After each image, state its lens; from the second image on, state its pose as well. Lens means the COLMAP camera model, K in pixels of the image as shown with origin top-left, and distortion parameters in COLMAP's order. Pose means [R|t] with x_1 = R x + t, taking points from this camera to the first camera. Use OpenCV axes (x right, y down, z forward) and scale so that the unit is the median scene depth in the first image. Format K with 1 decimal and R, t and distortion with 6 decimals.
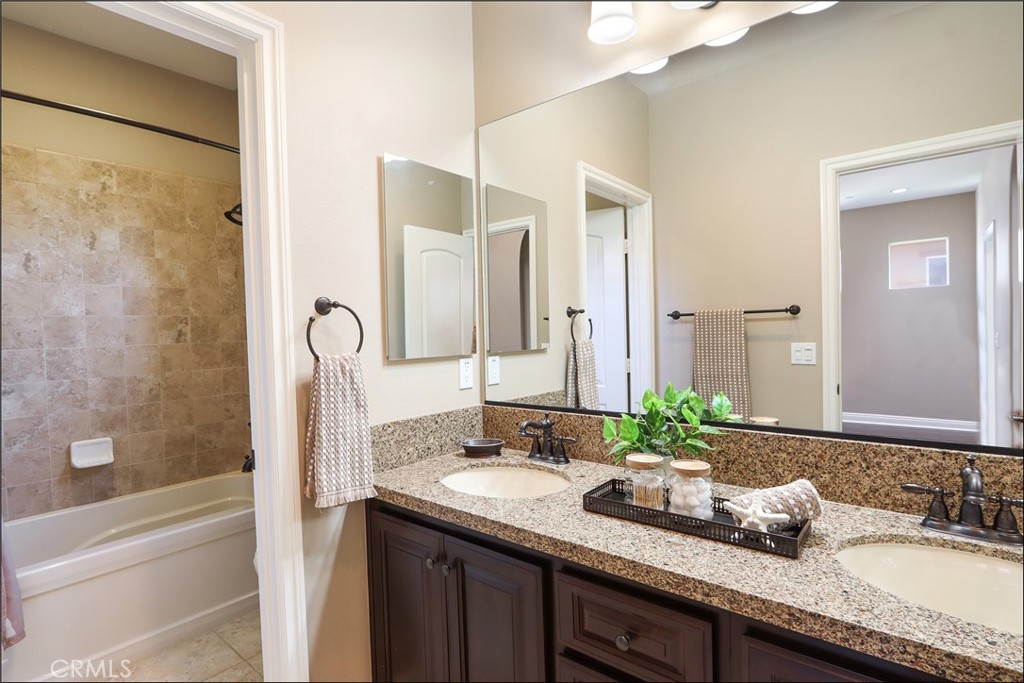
lens RADIAL K [[499.2, 0, 511.1], [0, 499.2, 341.9], [0, 0, 1]] dist [-0.021744, 0.001835]
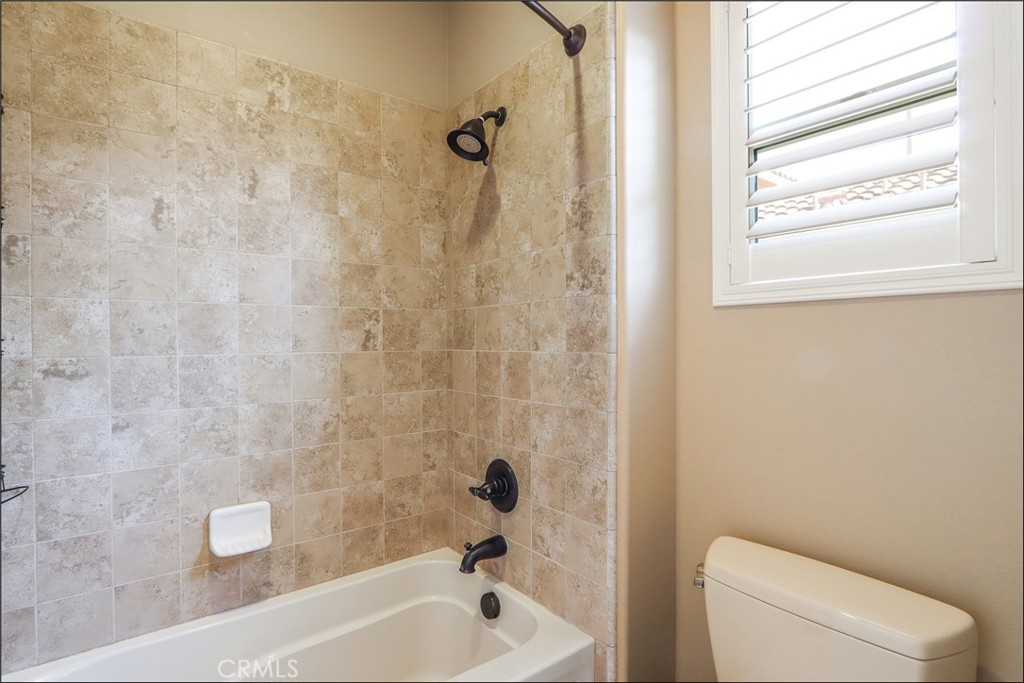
lens RADIAL K [[499.2, 0, 512.7], [0, 499.2, 342.1], [0, 0, 1]] dist [-0.021744, 0.001835]
pose [[0.979043, 0.022618, -0.202392, -0.392398], [-0.026203, 0.999543, -0.015048, -0.004337], [0.201959, 0.020036, 0.979189, 0.449712]]
